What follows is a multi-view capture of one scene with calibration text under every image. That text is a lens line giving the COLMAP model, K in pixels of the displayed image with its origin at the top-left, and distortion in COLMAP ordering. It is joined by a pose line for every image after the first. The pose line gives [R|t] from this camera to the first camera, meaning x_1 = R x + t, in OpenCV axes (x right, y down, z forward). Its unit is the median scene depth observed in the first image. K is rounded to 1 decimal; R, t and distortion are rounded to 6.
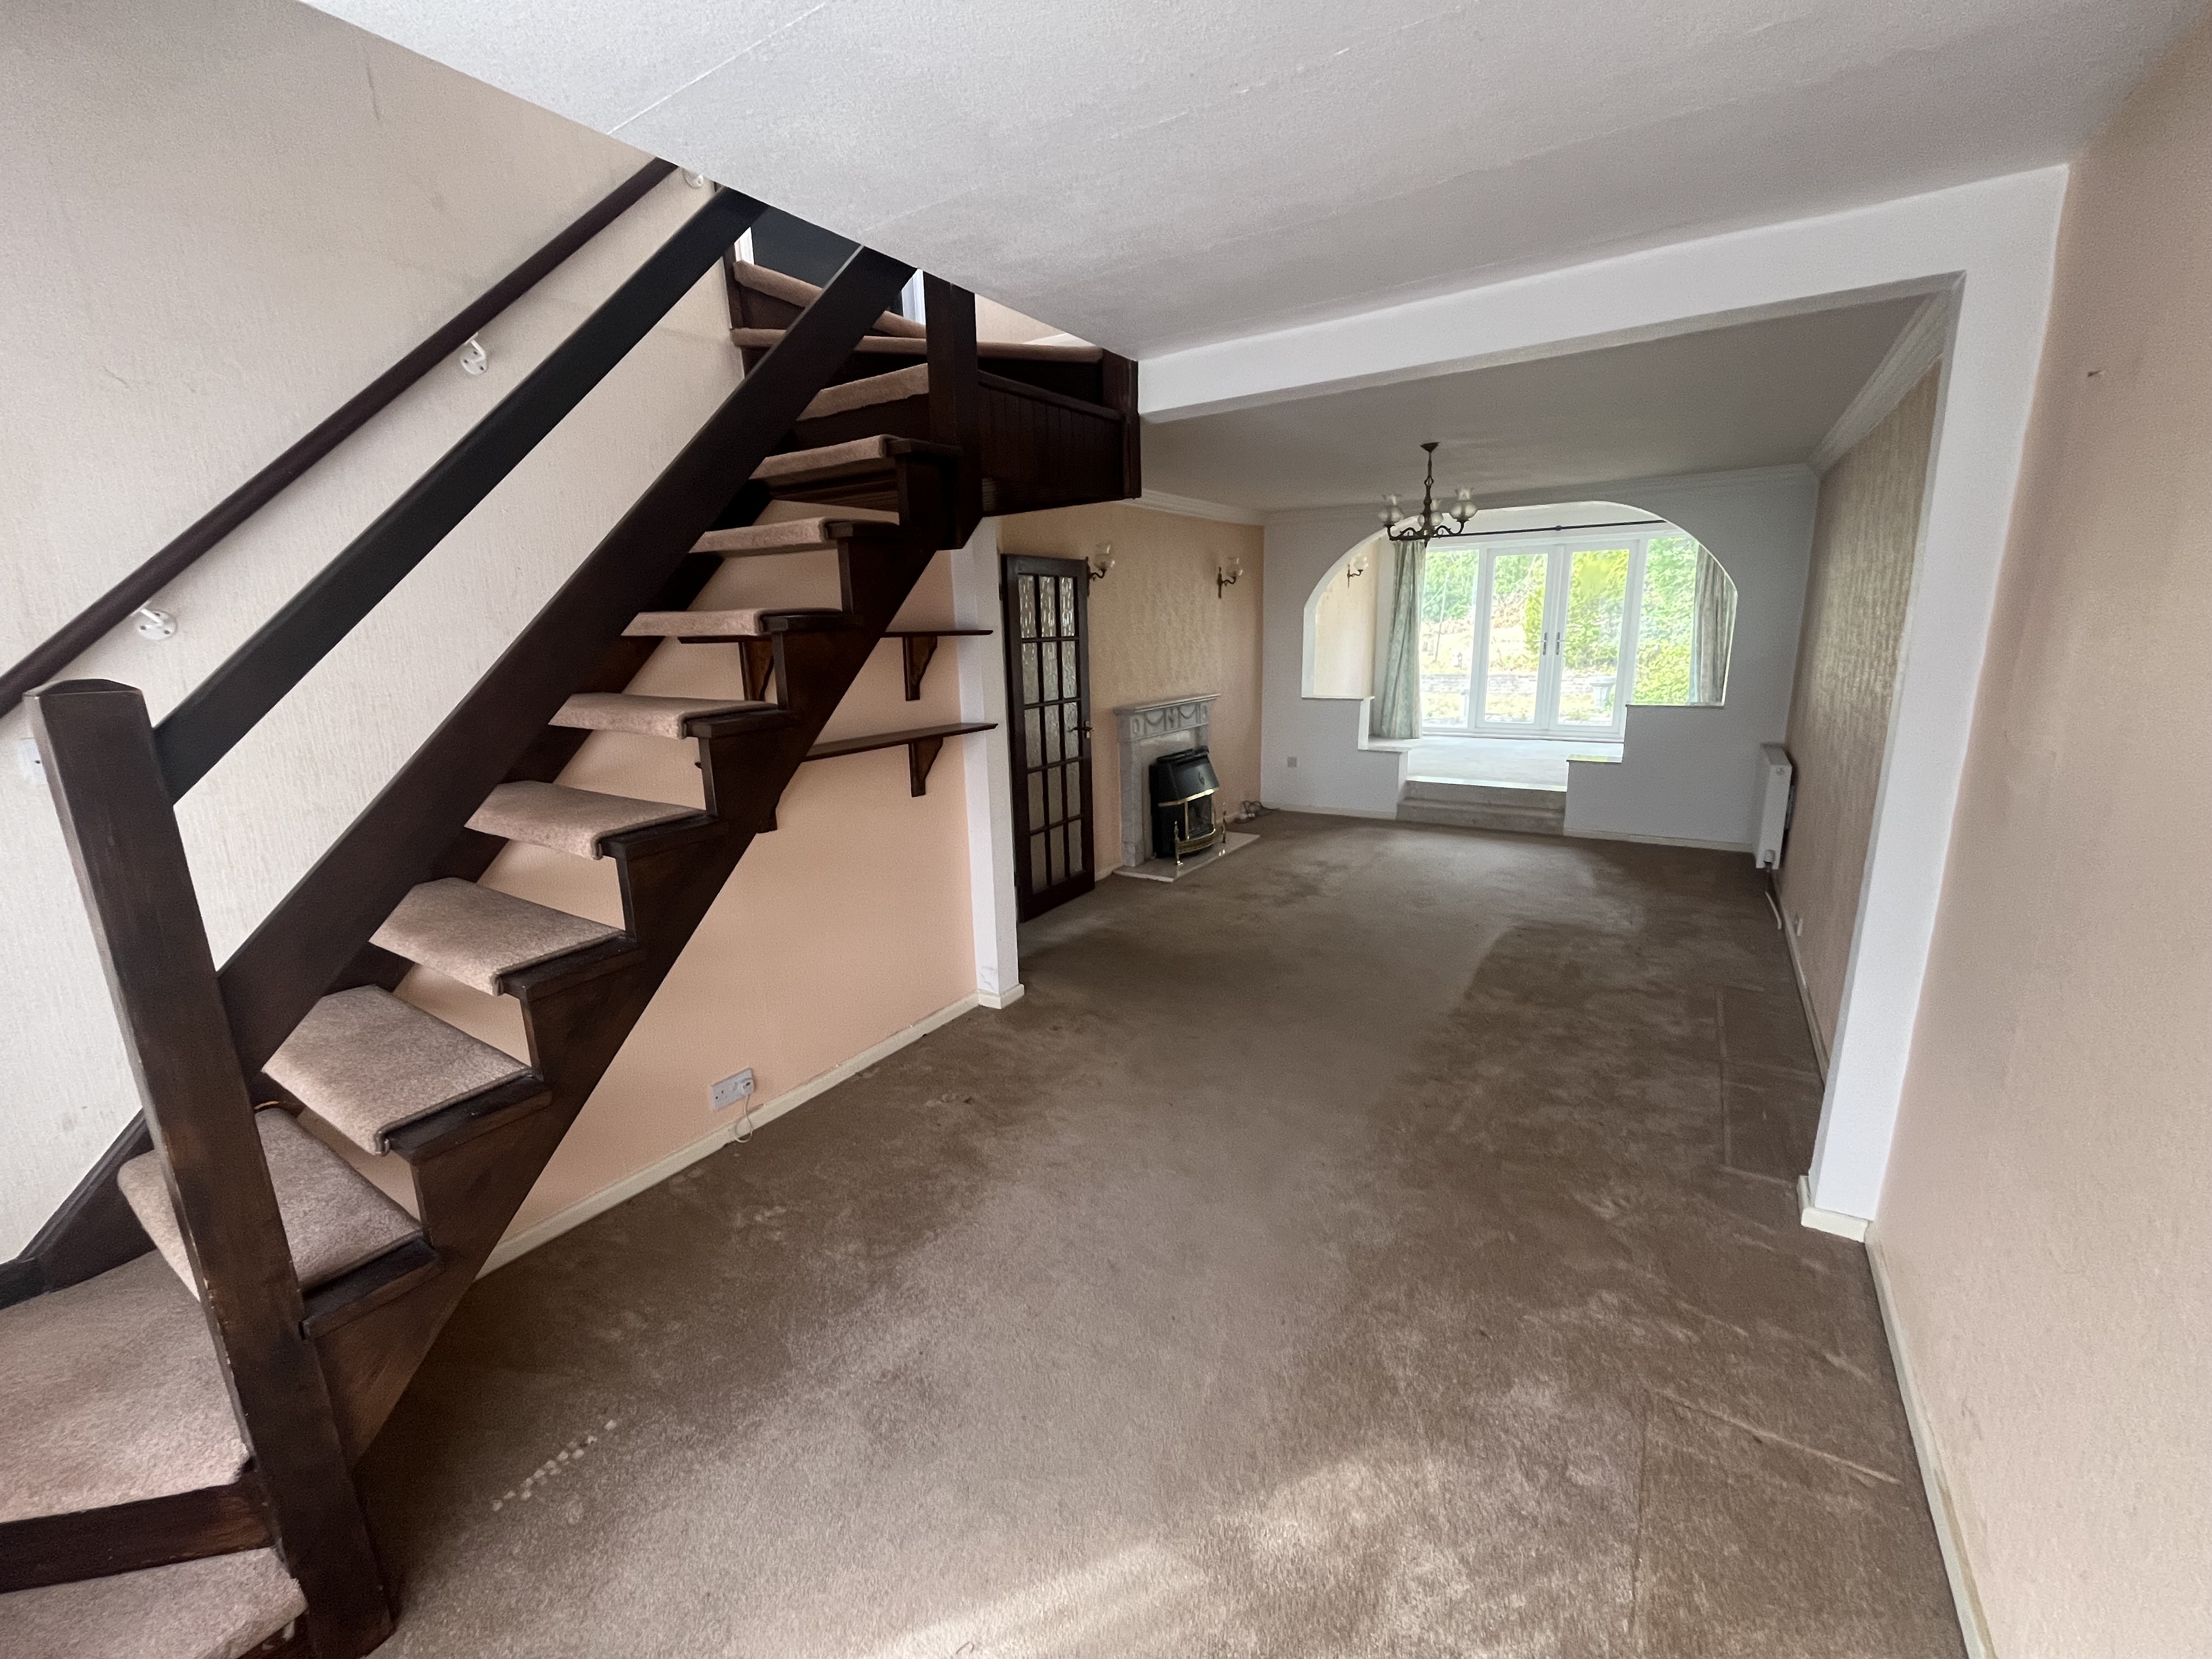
lens RADIAL K [[911.6, 0, 1106.0], [0, 911.6, 829.5], [0, 0, 1]] dist [0.002133, 0.000165]
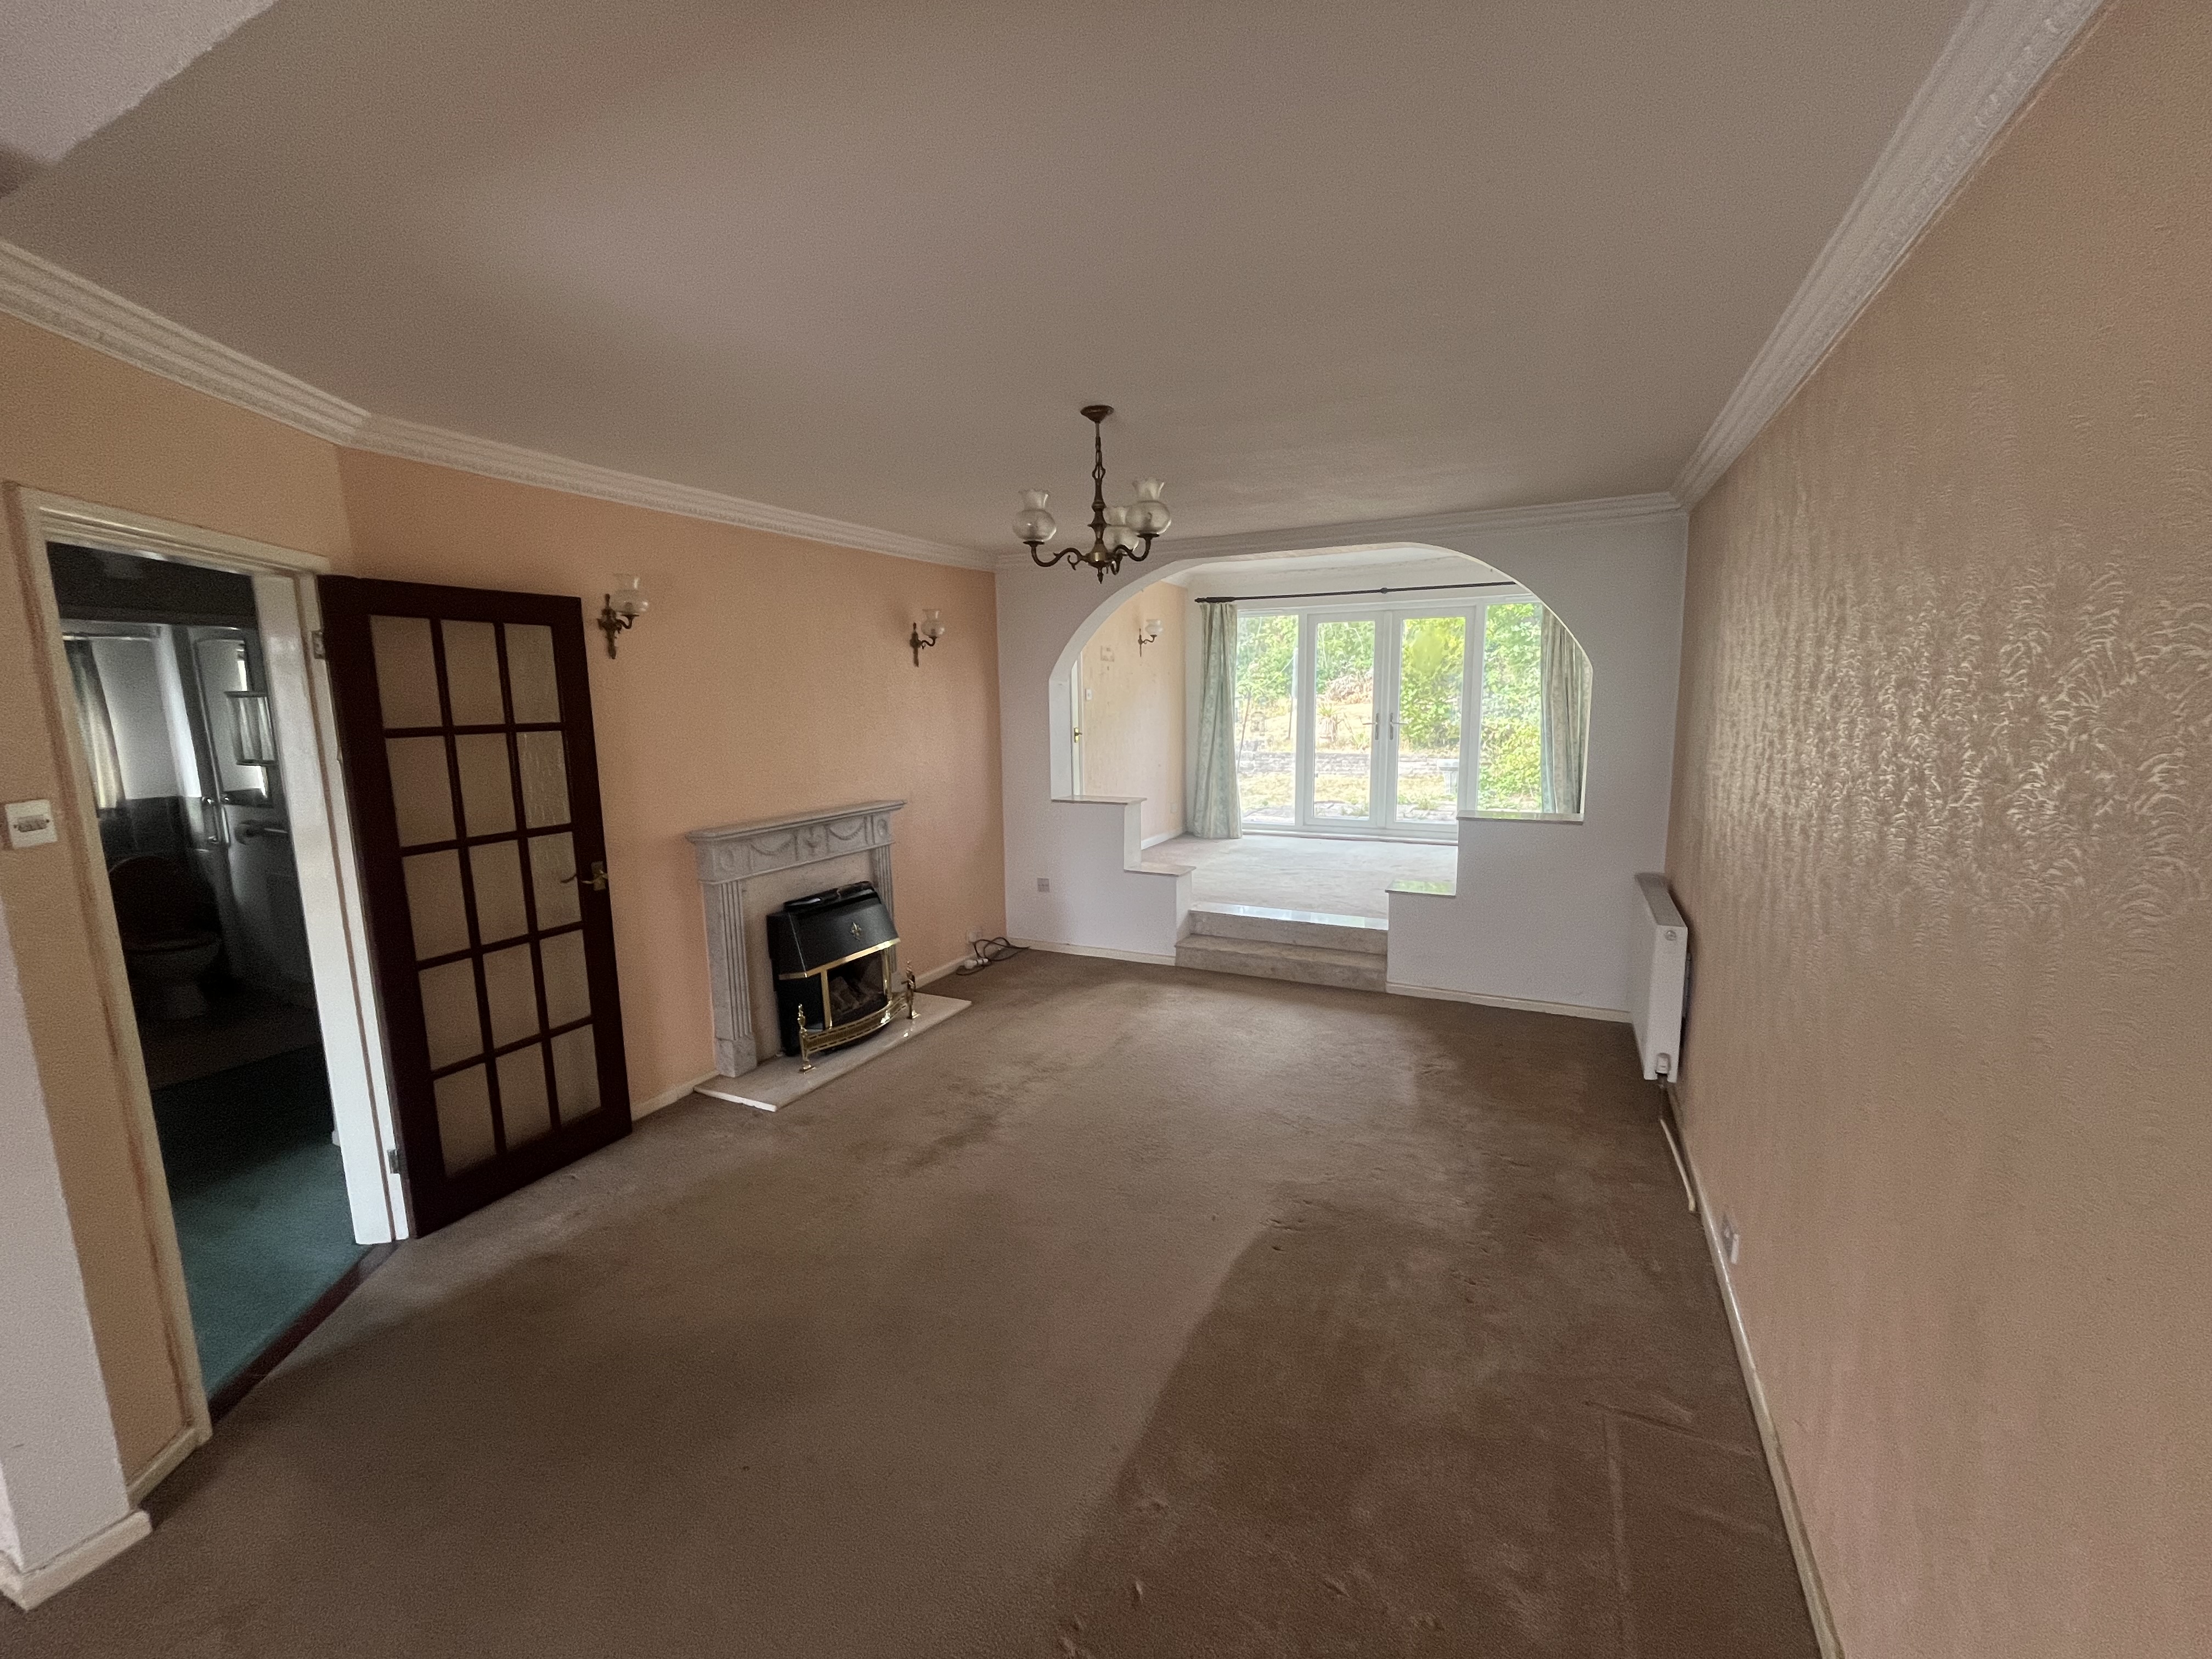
lens RADIAL K [[911.6, 0, 1106.0], [0, 911.6, 829.5], [0, 0, 1]] dist [0.002133, 0.000165]
pose [[0.993439, -0.007479, 0.114122, 0.213738], [0.016045, 0.997105, -0.074323, -0.079082], [-0.113236, 0.075666, 0.990683, 0.319475]]
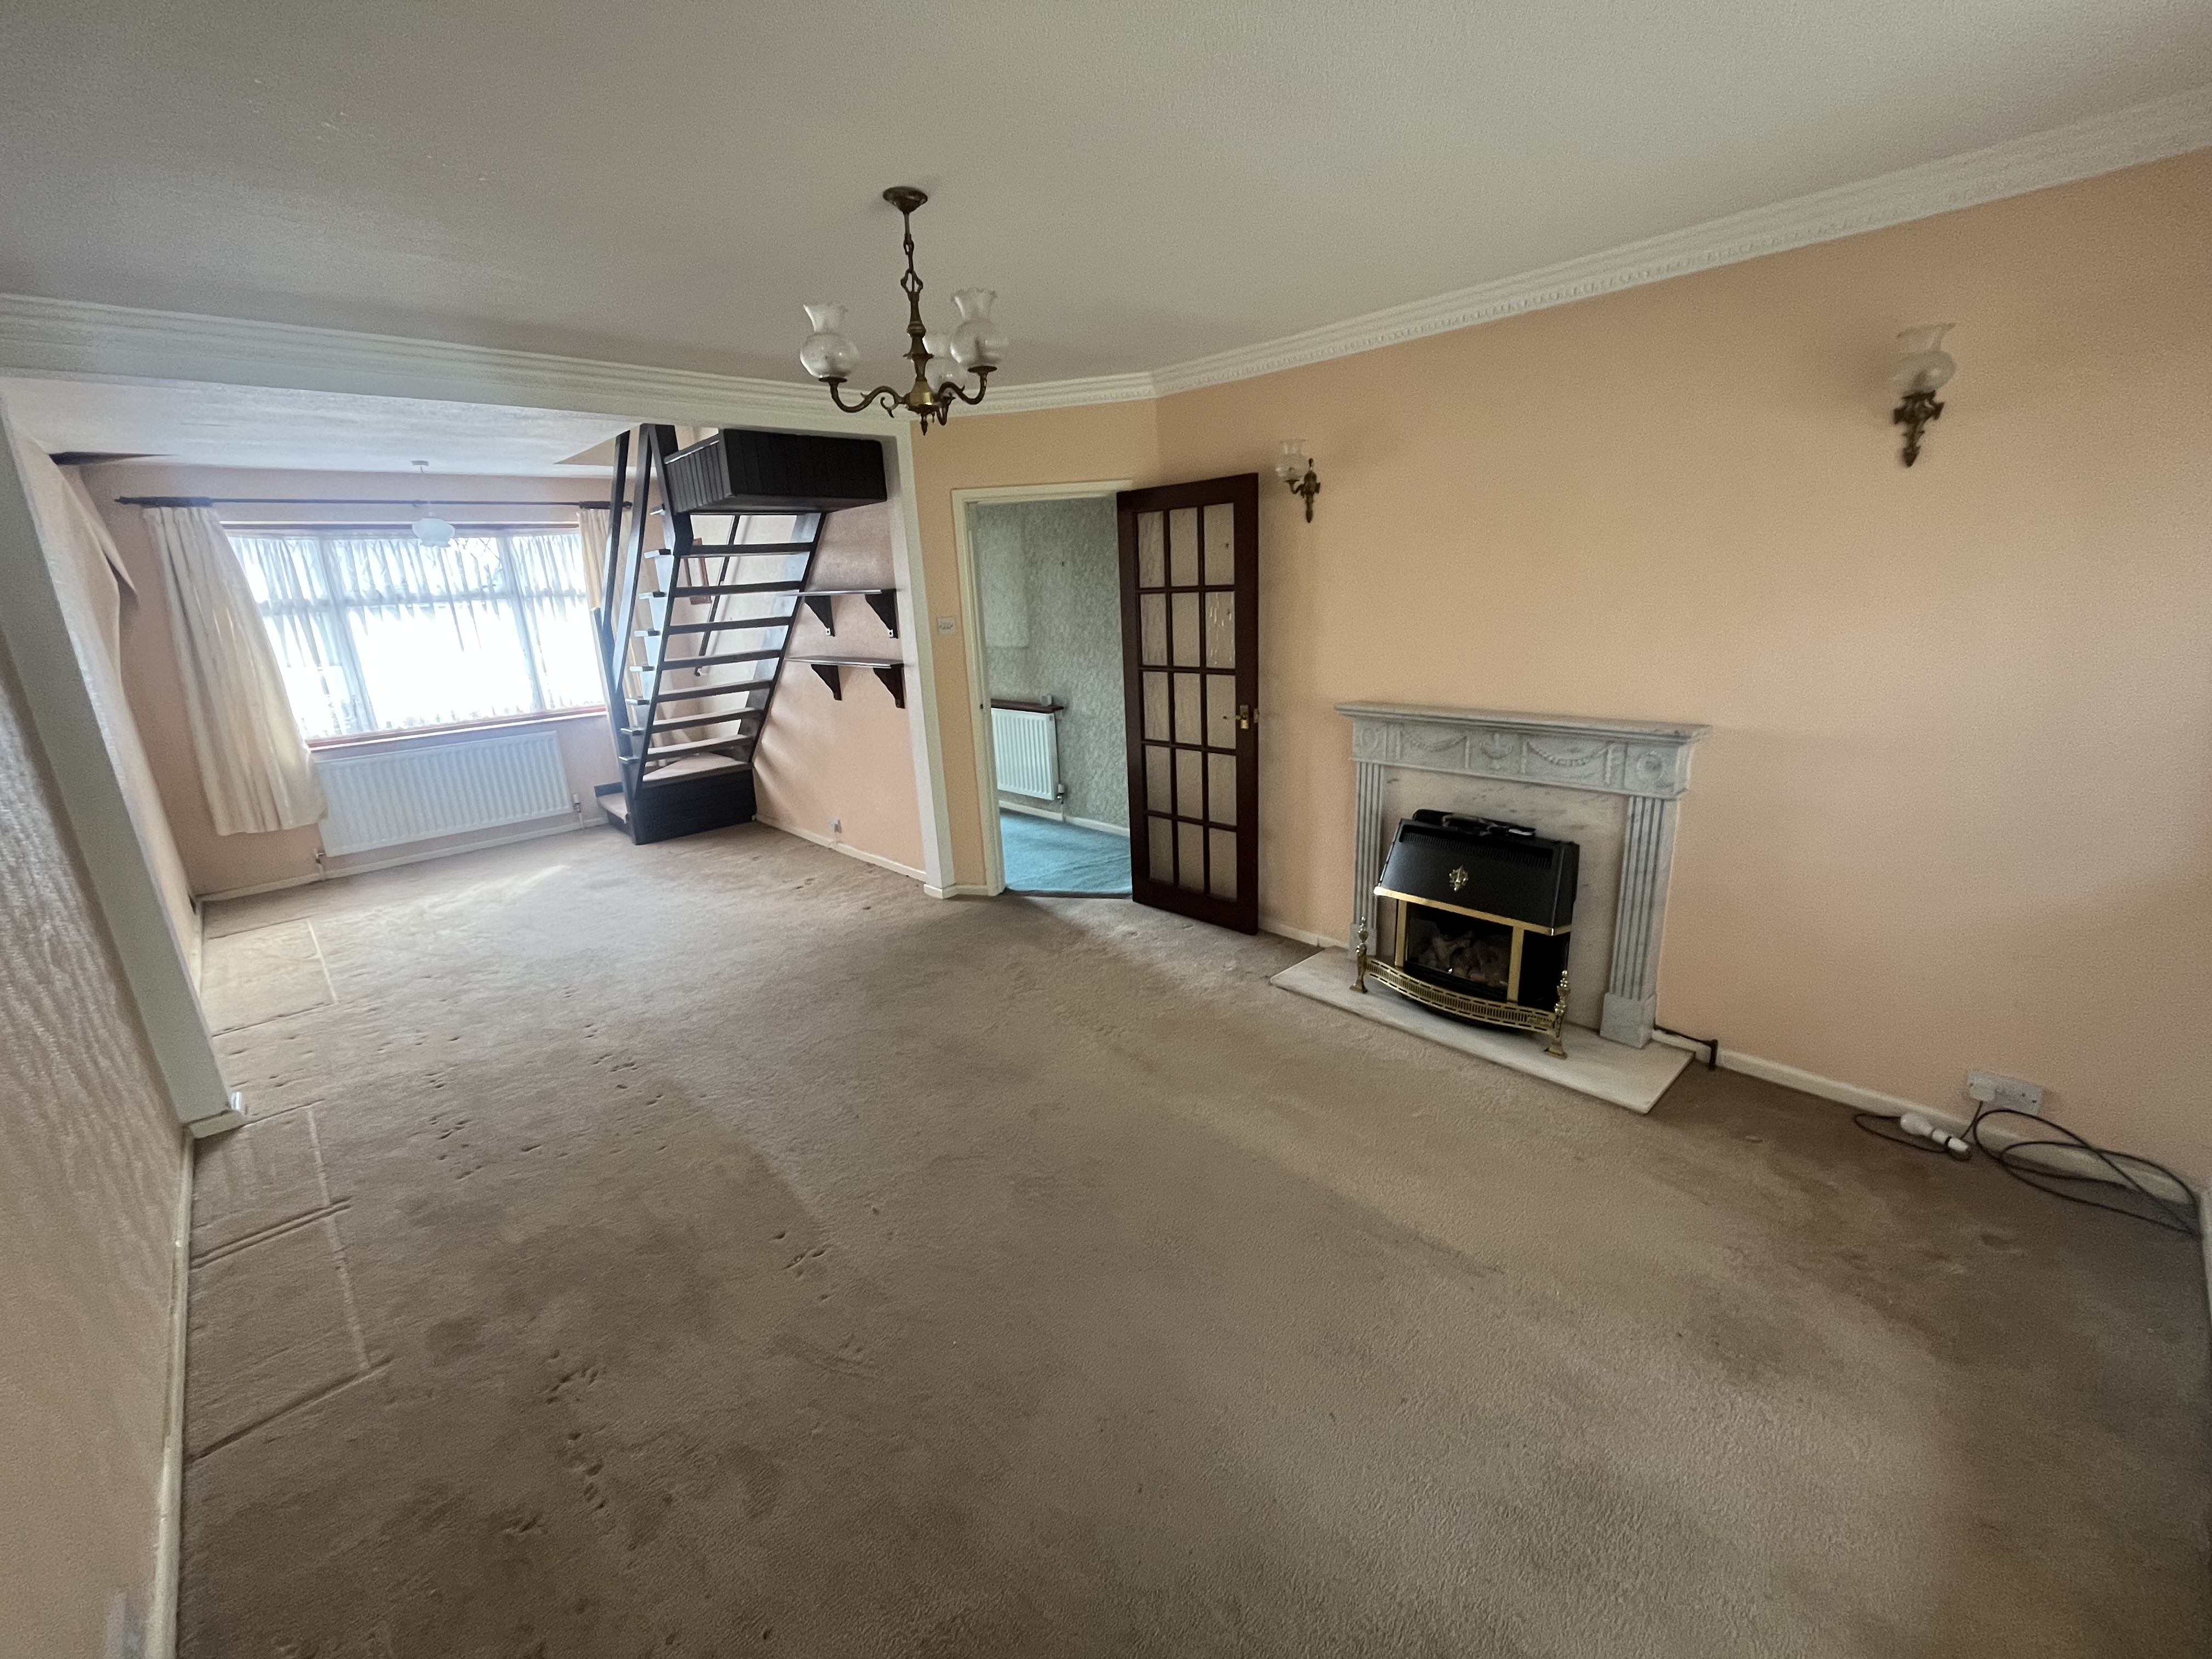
lens RADIAL K [[911.6, 0, 1106.0], [0, 911.6, 829.5], [0, 0, 1]] dist [0.002133, 0.000165]
pose [[-0.236438, 0.295031, -0.925772, 0.609653], [-0.160493, 0.927841, 0.336680, -0.219944], [0.958300, 0.228184, -0.172026, 0.907394]]
